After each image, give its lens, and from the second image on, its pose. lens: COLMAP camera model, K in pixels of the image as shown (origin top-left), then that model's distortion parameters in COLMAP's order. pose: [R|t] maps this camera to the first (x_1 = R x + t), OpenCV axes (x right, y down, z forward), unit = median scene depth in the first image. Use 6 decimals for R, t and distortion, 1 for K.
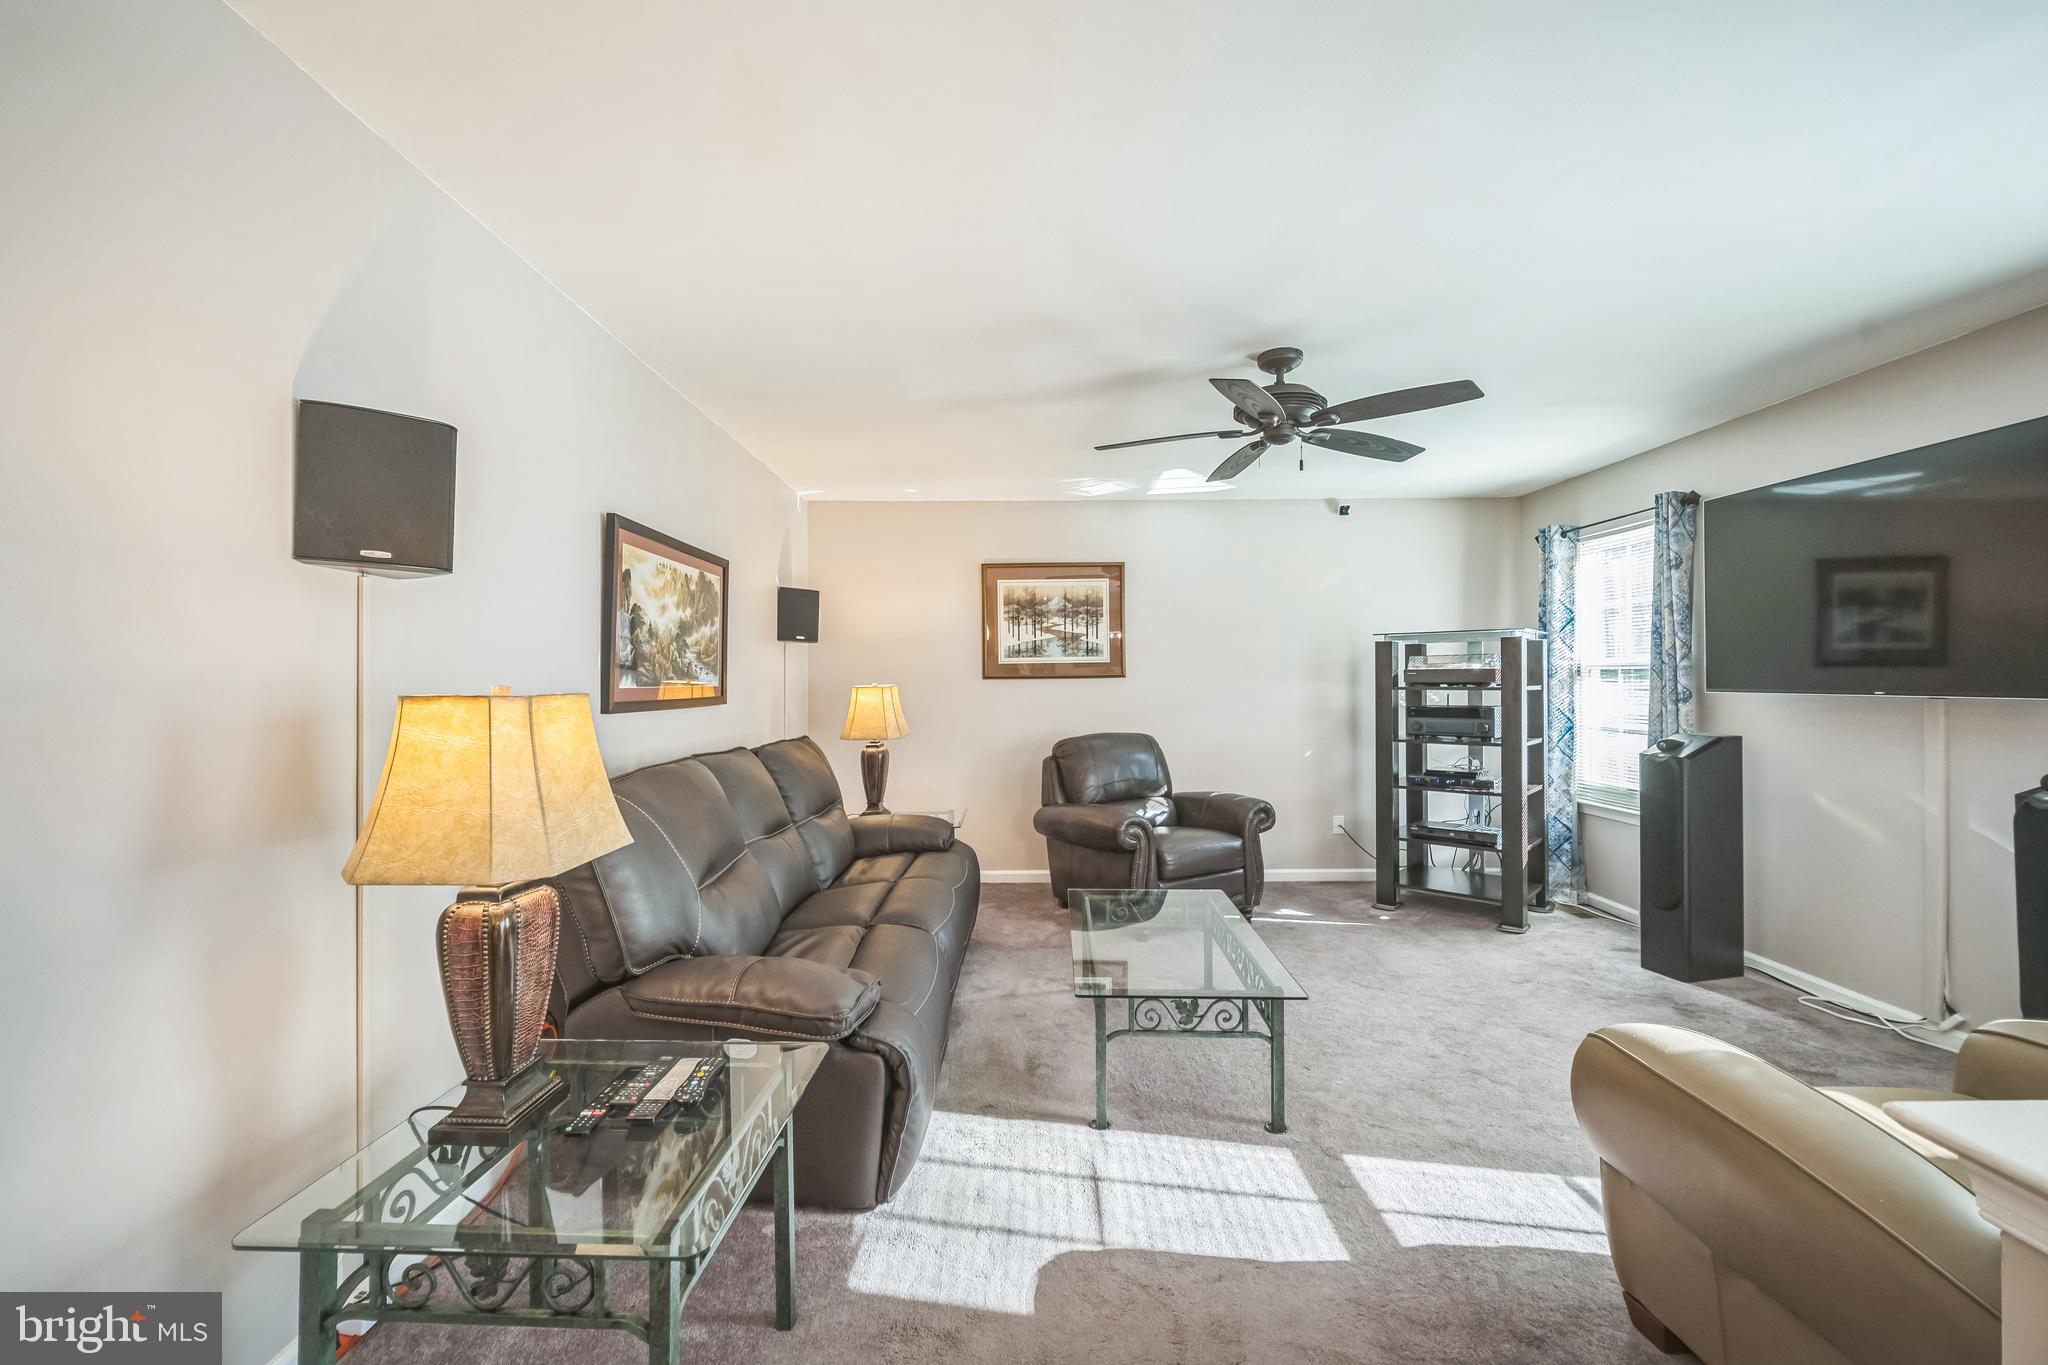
lens RADIAL K [[845.6, 0, 1027.5], [0, 845.6, 674.3], [0, 0, 1]] dist [-0.003943, 0.001322]
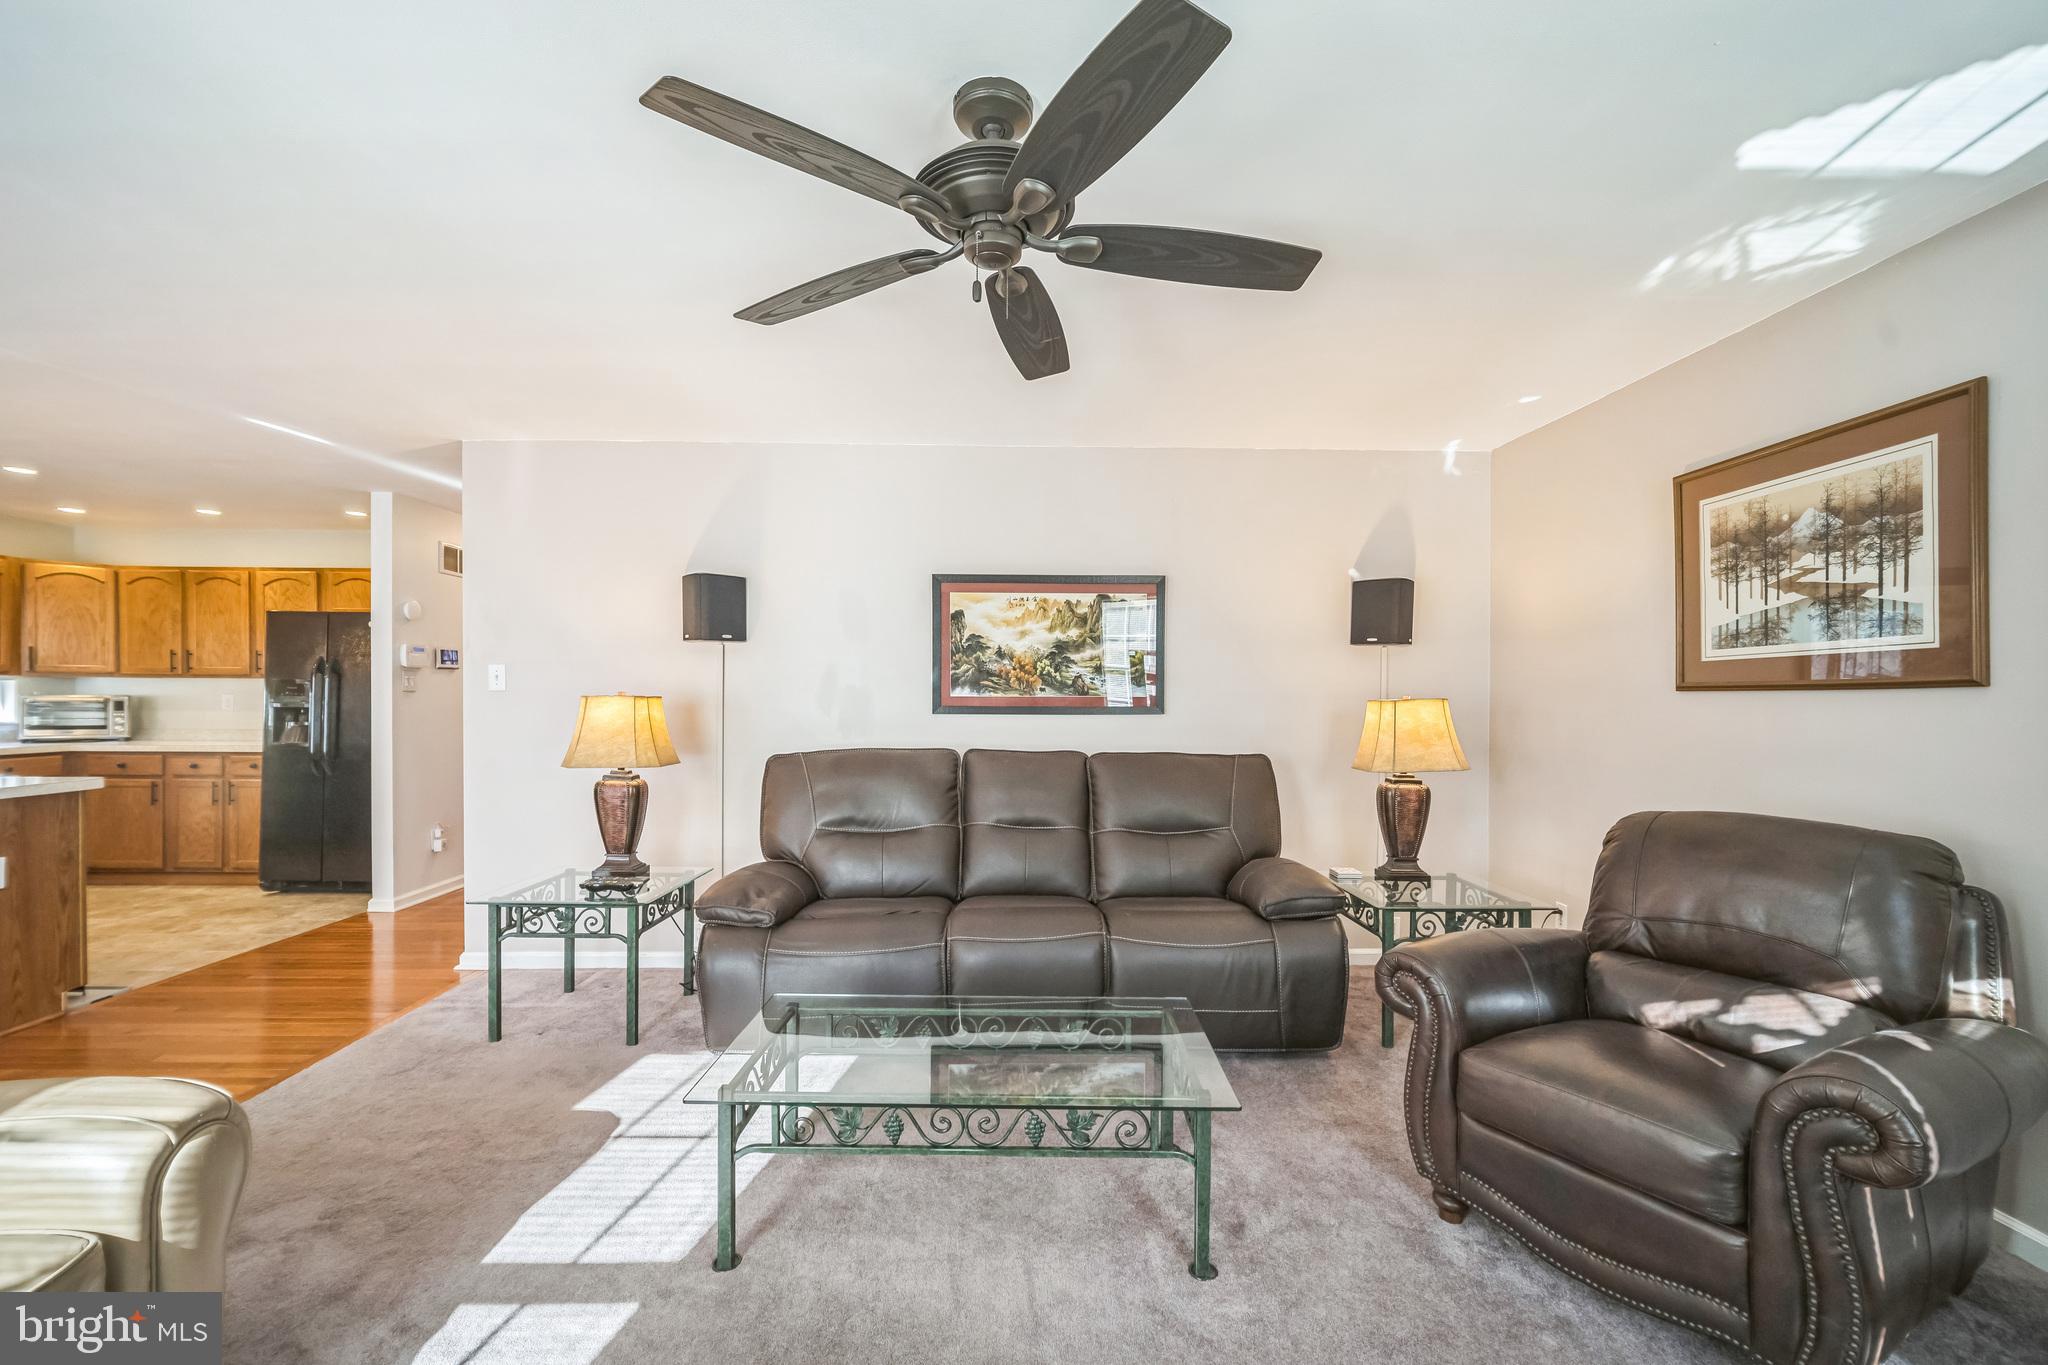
lens RADIAL K [[845.6, 0, 1016.4], [0, 845.6, 706.0], [0, 0, 1]] dist [-0.003943, 0.001322]
pose [[0.008915, 0.017664, -0.999804, 0.569025], [0.003285, 0.999838, 0.017694, 0.005204], [0.999955, -0.003442, 0.008855, 0.672828]]
